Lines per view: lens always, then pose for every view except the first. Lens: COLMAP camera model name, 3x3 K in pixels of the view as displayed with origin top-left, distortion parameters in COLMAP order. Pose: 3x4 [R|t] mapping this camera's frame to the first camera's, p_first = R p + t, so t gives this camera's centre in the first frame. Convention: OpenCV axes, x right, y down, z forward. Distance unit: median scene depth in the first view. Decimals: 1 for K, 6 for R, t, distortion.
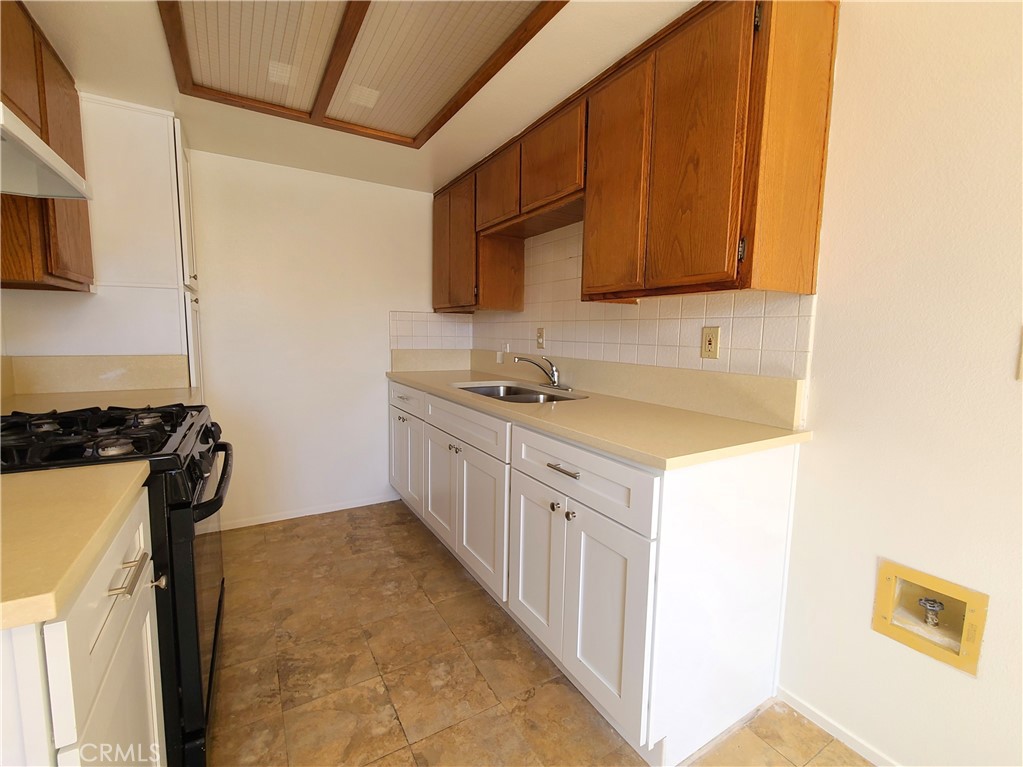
lens RADIAL K [[446.9, 0, 512.5], [0, 446.9, 381.3], [0, 0, 1]] dist [0.003886, -0.004170]
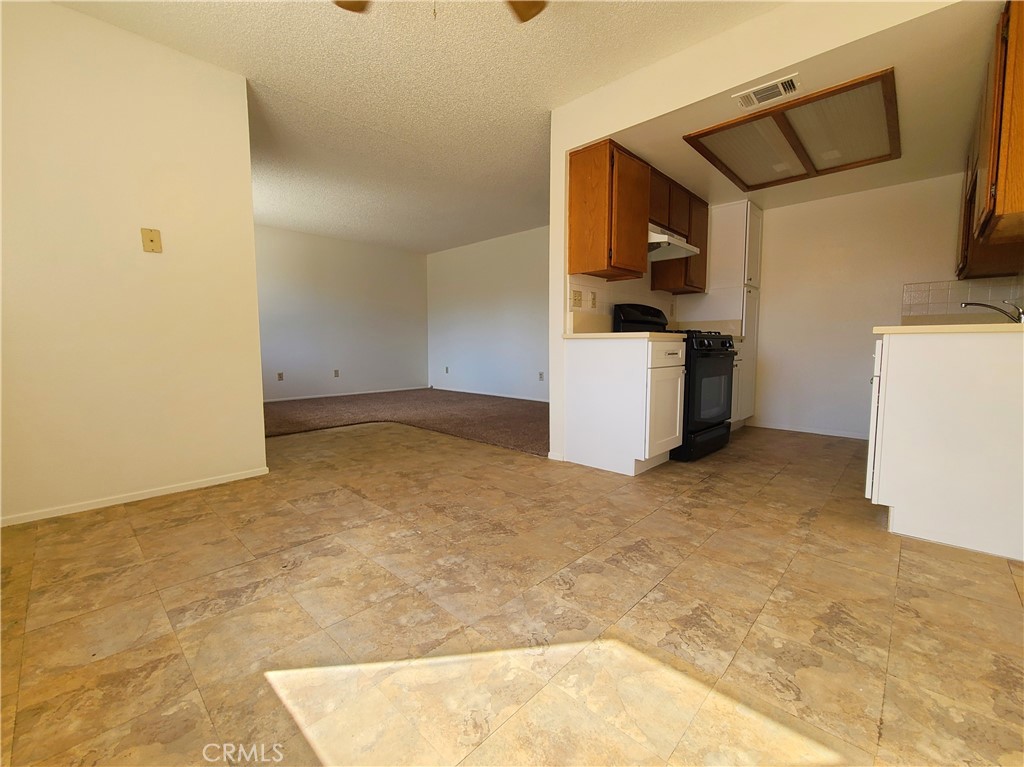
lens RADIAL K [[429.3, 0, 511.3], [0, 429.3, 381.4], [0, 0, 1]] dist [-0.000239, -0.000870]
pose [[0.267284, 0.062769, -0.961571, 1.006634], [-0.097433, 0.994523, 0.037837, 0.287525], [0.958679, 0.083575, 0.271936, -0.559484]]
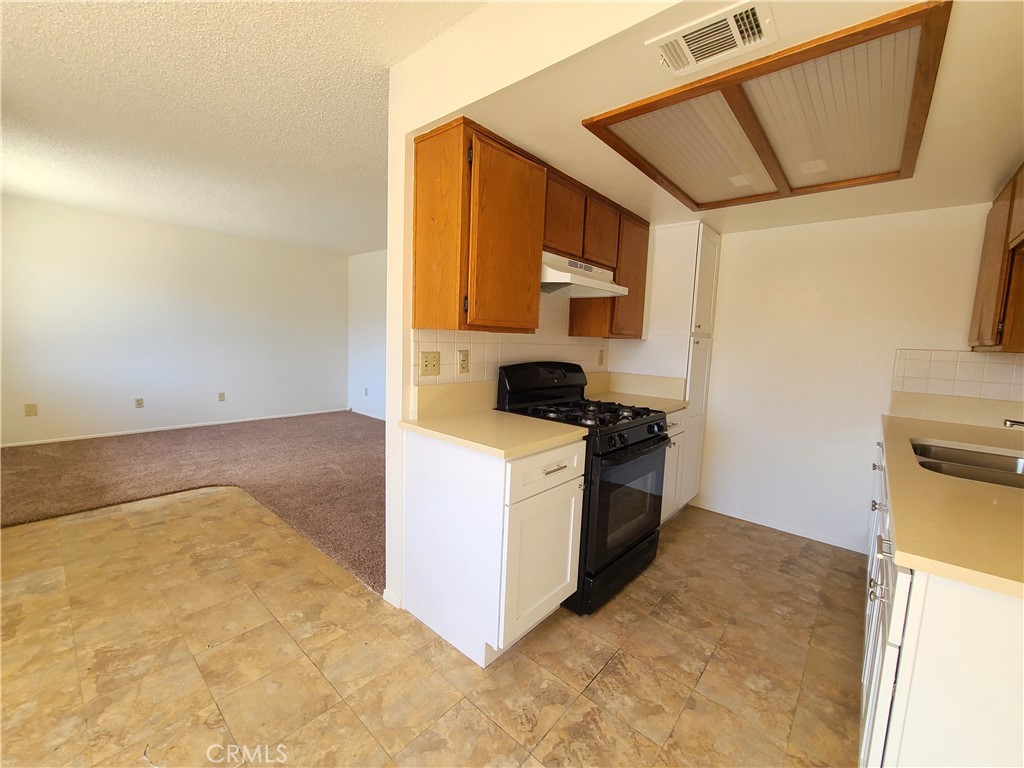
lens RADIAL K [[418.7, 0, 513.2], [0, 418.7, 382.3], [0, 0, 1]] dist [-0.000888, -0.000663]
pose [[0.313179, 0.093435, -0.945087, 0.501787], [-0.134714, 0.989456, 0.053180, -0.053152], [0.940091, 0.110661, 0.322464, 0.006460]]
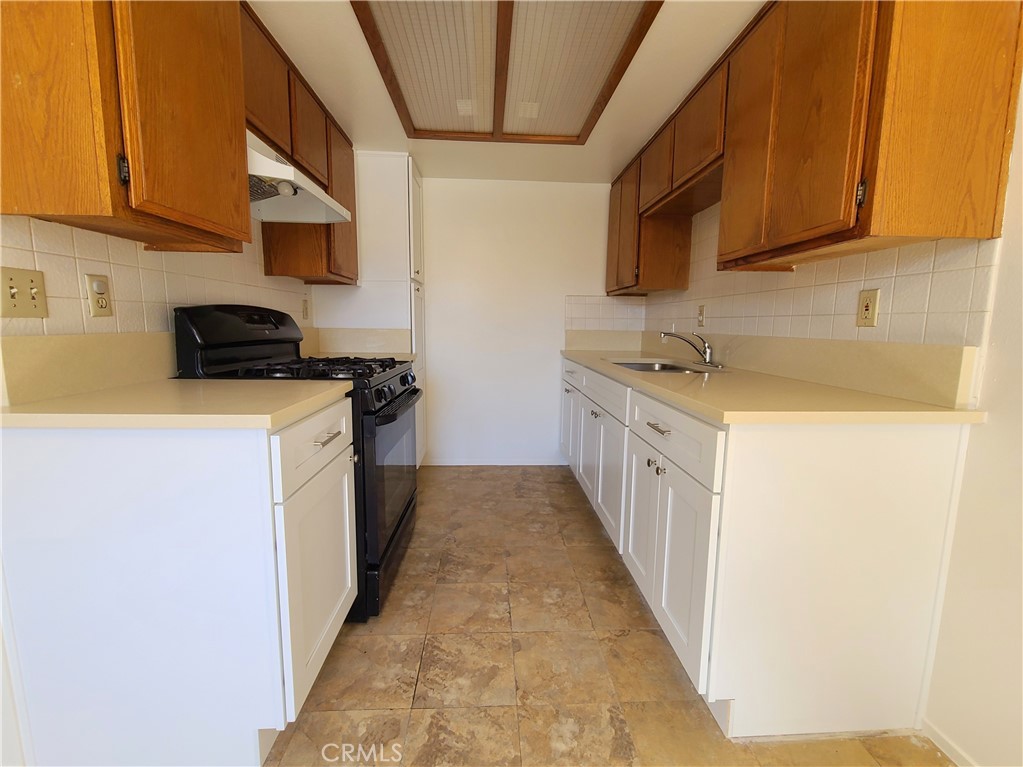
lens RADIAL K [[438.9, 0, 513.1], [0, 438.9, 381.6], [0, 0, 1]] dist [0.002462, -0.003633]
pose [[0.884530, 0.054364, -0.463305, 0.224531], [-0.047363, 0.998520, 0.026742, 0.060752], [0.464073, -0.001711, 0.885796, -0.062271]]
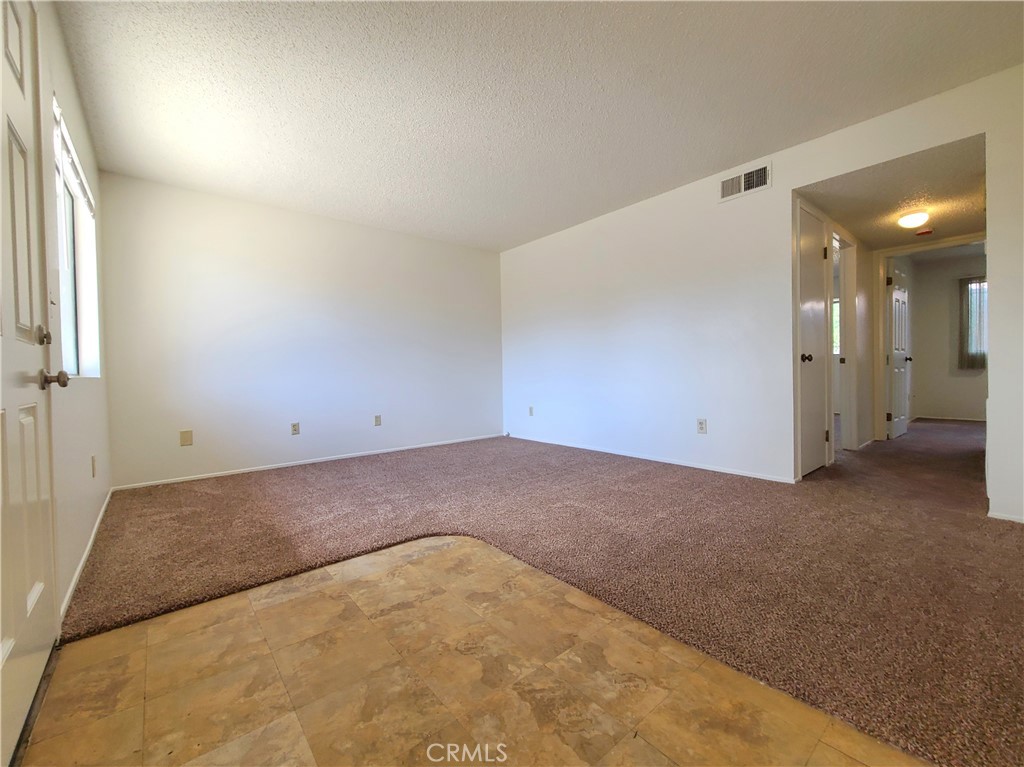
lens RADIAL K [[423.7, 0, 512.8], [0, 423.7, 378.4], [0, 0, 1]] dist [0.002339, -0.000114]
pose [[0.157952, -0.007751, -0.987416, -0.394195], [-0.082482, 0.996371, -0.021016, 0.240423], [0.983996, 0.084763, 0.156739, -0.631193]]
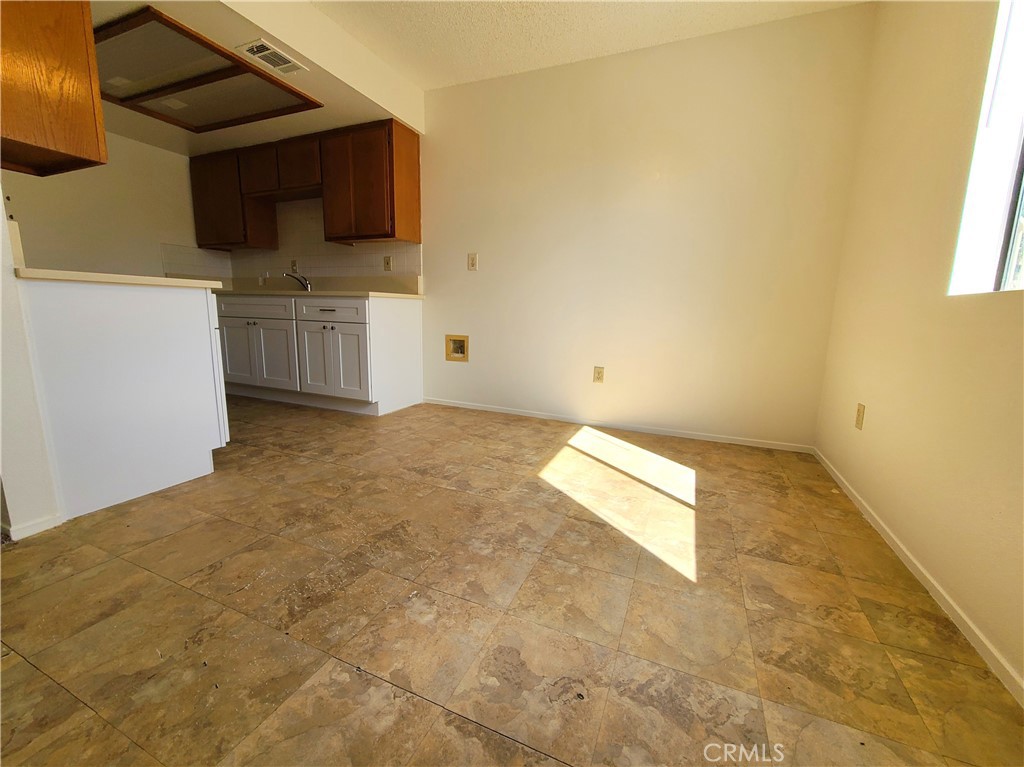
lens RADIAL K [[423.7, 0, 512.8], [0, 423.7, 378.4], [0, 0, 1]] dist [0.002339, -0.000114]
pose [[0.810335, -0.094653, 0.578272, -0.336116], [0.055843, 0.994850, 0.084587, 0.334030], [-0.583300, -0.036251, 0.811447, -1.108185]]
